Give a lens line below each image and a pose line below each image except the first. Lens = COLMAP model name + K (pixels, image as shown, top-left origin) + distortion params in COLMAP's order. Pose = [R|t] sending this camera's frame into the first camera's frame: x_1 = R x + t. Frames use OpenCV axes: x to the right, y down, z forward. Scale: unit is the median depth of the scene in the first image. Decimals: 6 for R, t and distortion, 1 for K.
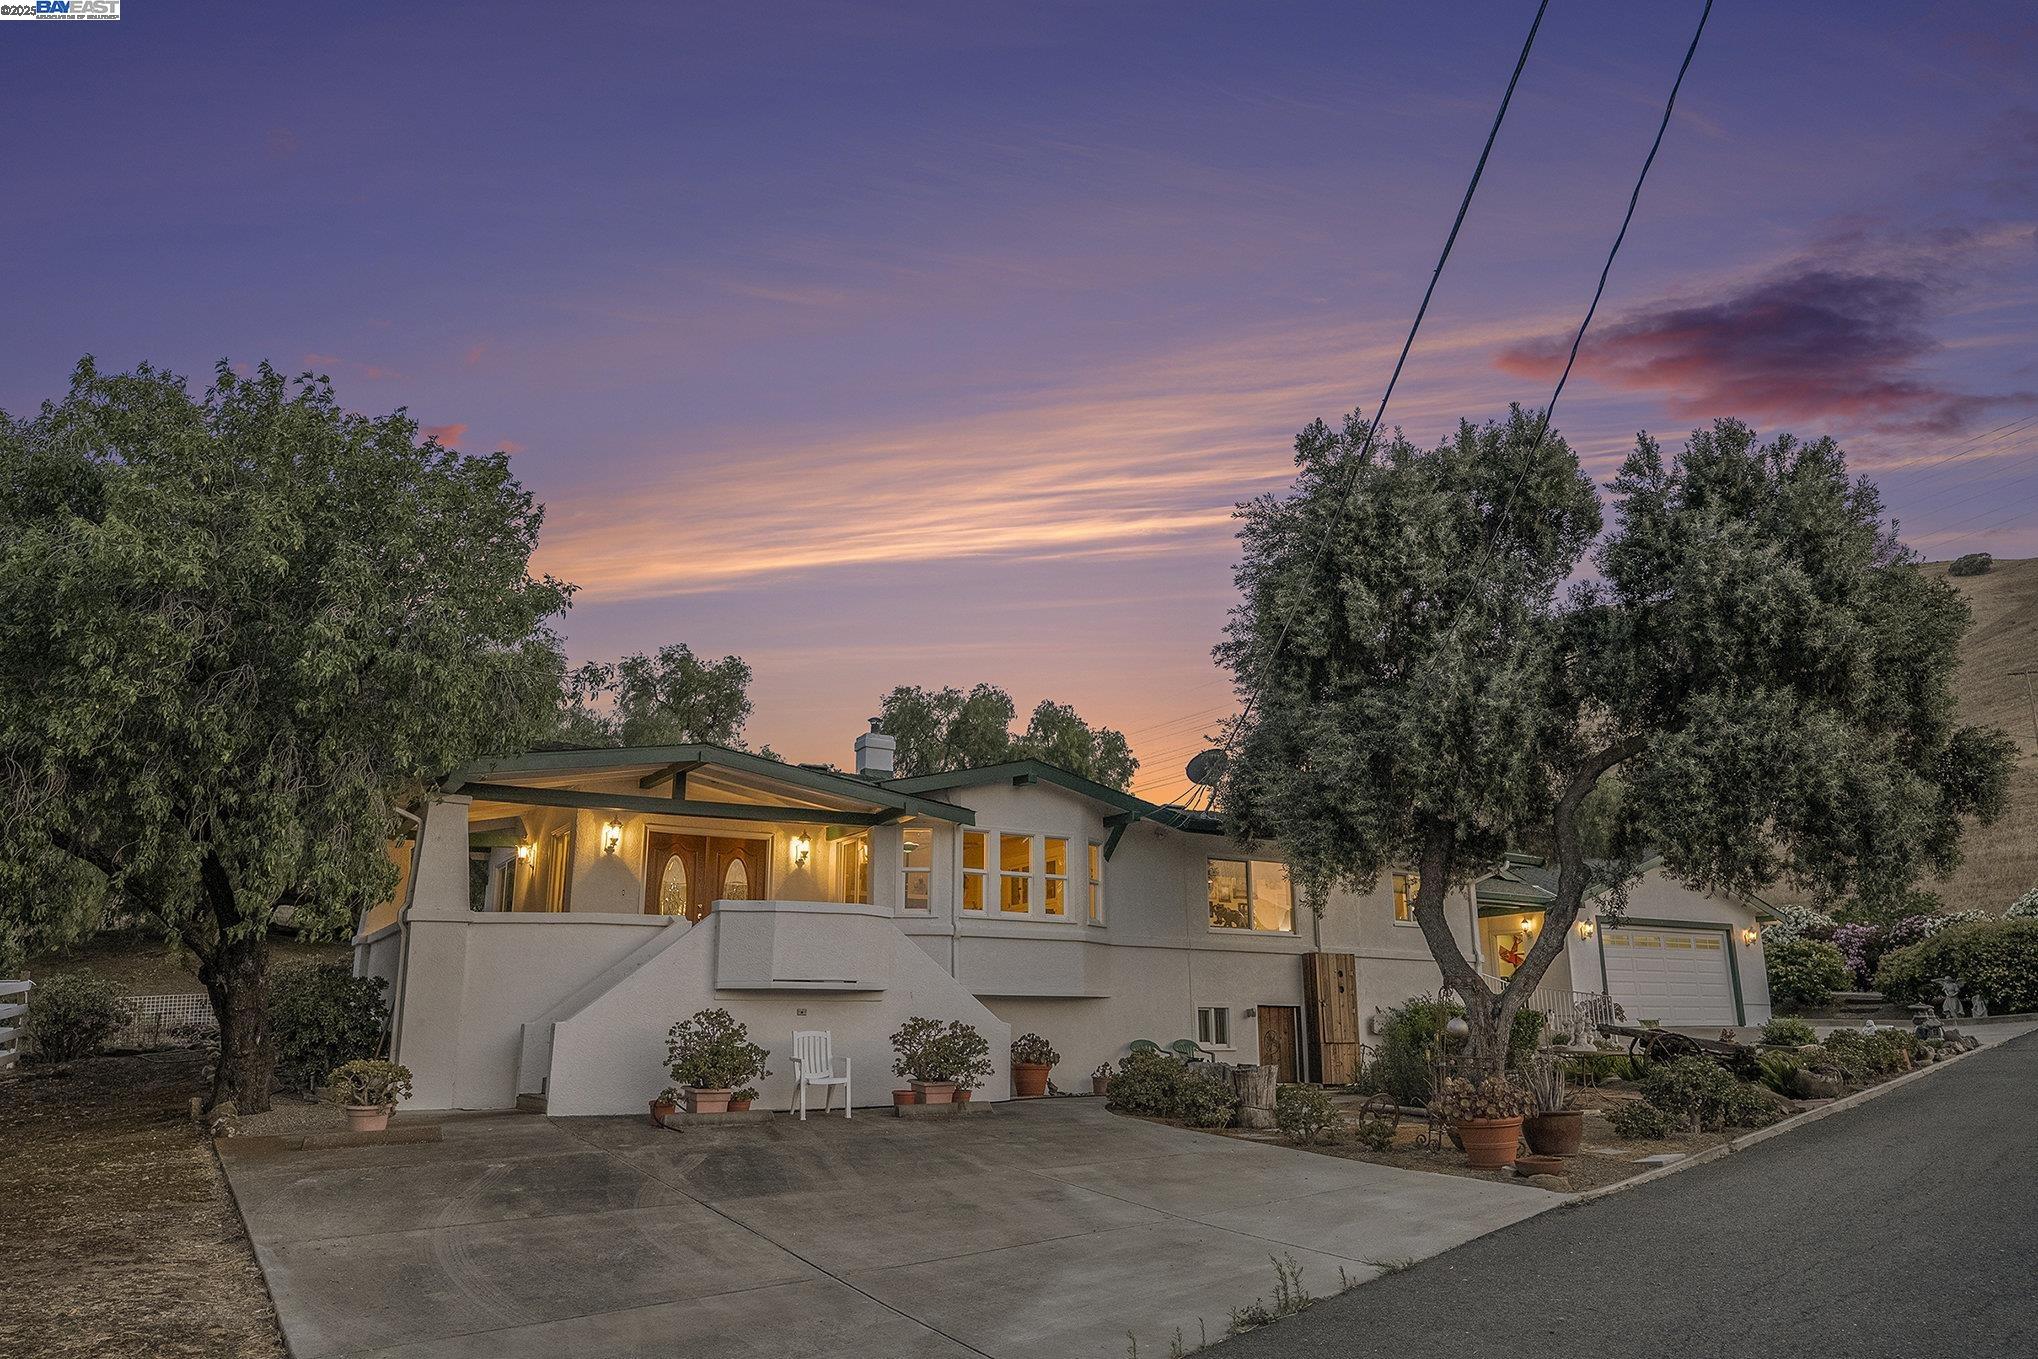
lens RADIAL K [[1416.6, 0, 1030.6], [0, 1416.6, 609.6], [0, 0, 1]] dist [0.006779, 0.001671]
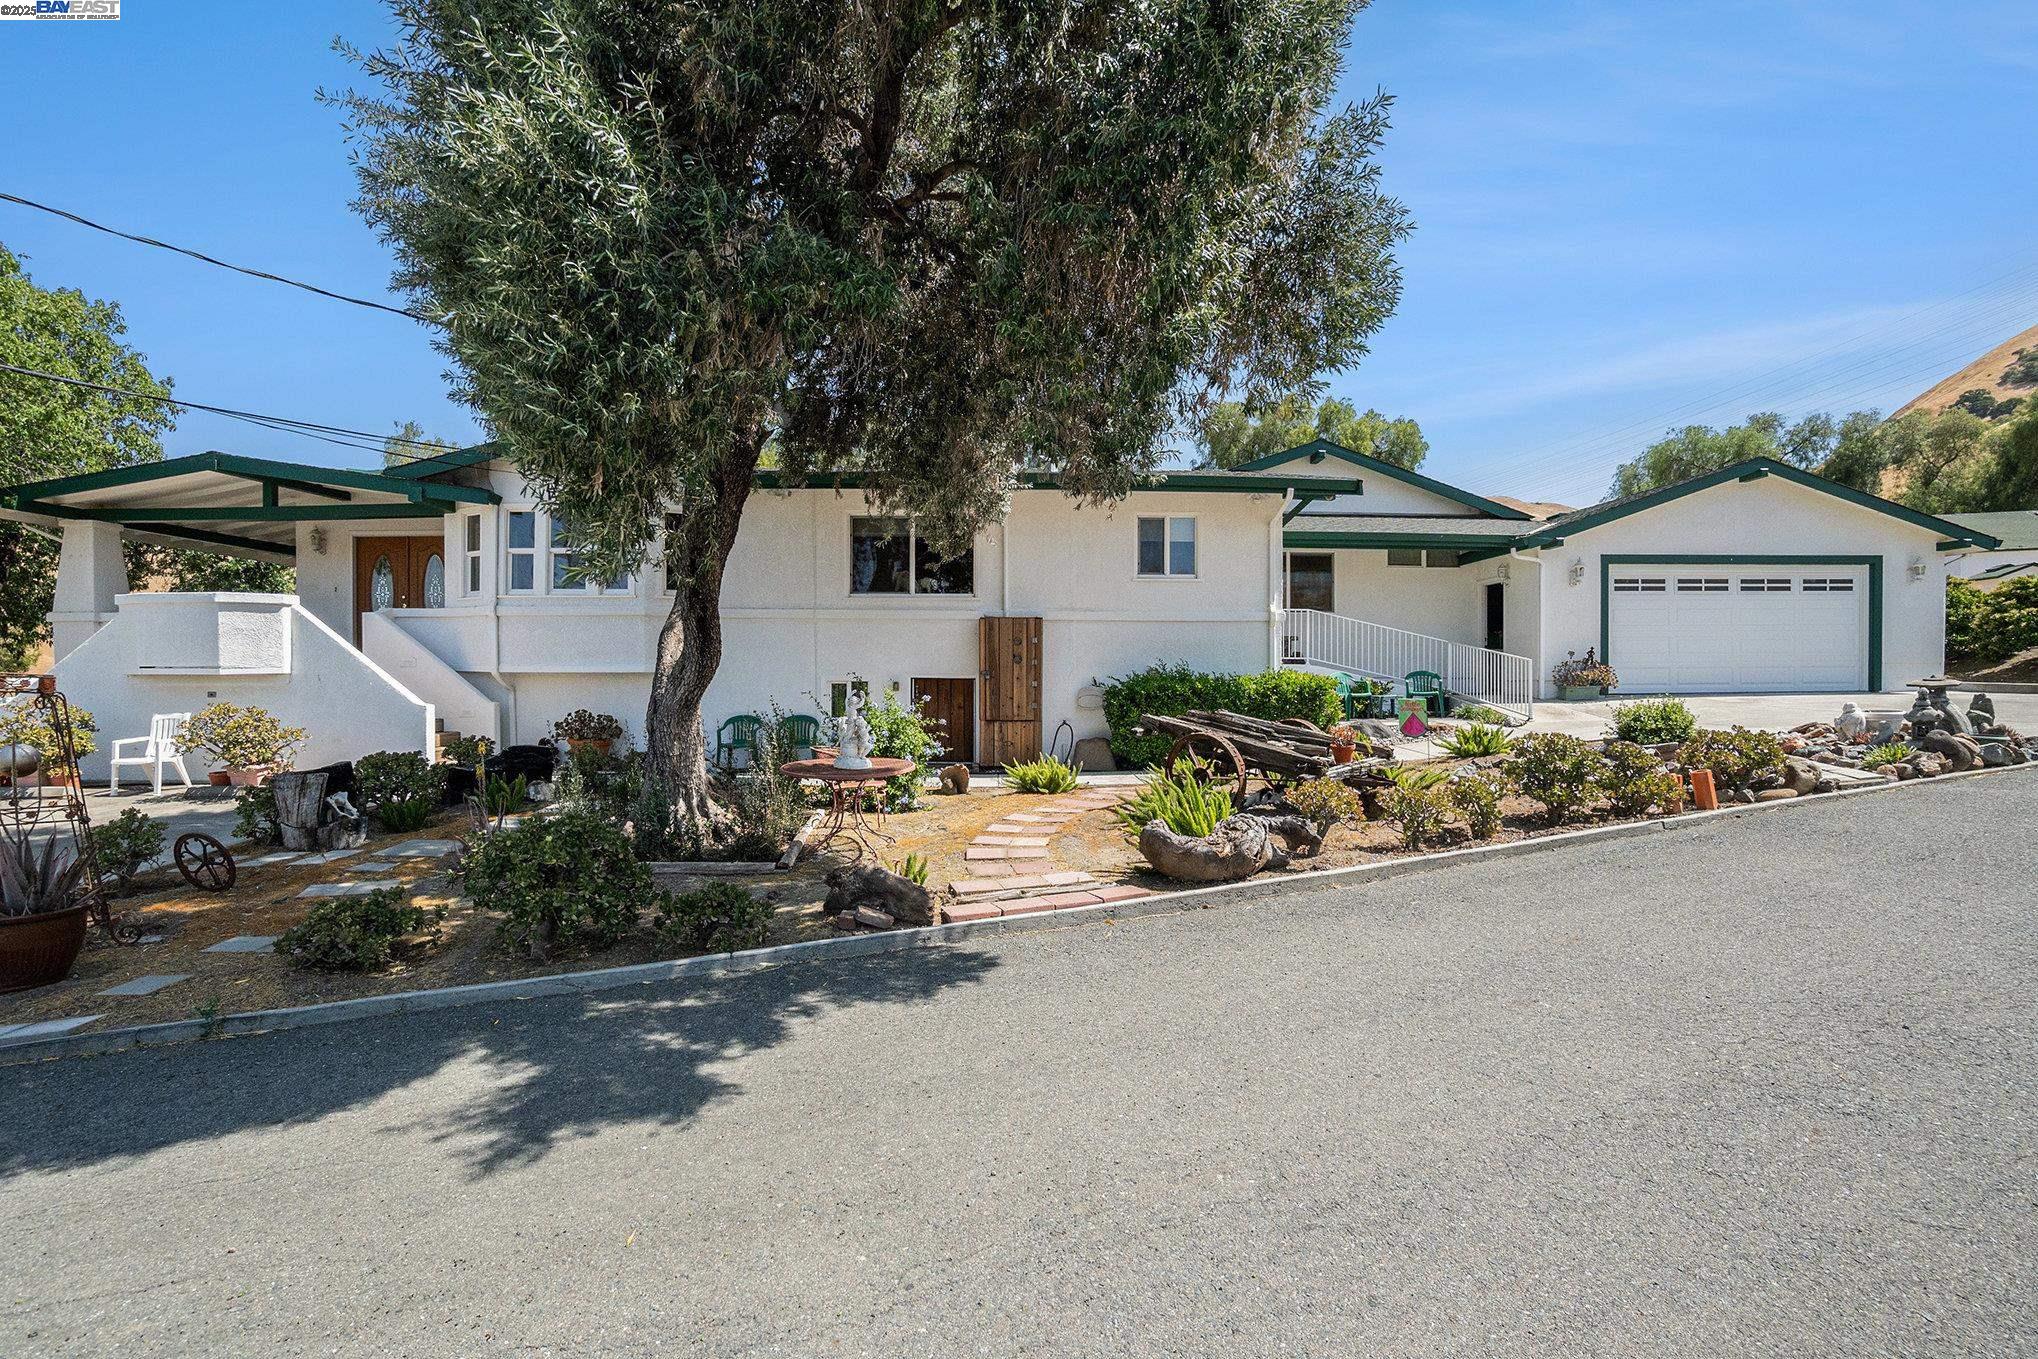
lens RADIAL K [[922.5, 0, 987.8], [0, 922.5, 682.9], [0, 0, 1]] dist [-0.062151, 0.024432]
pose [[0.847254, 0.008250, -0.531125, 0.576366], [0.153116, 0.953646, 0.259065, 0.159063], [0.508642, -0.300818, 0.806717, 0.631908]]
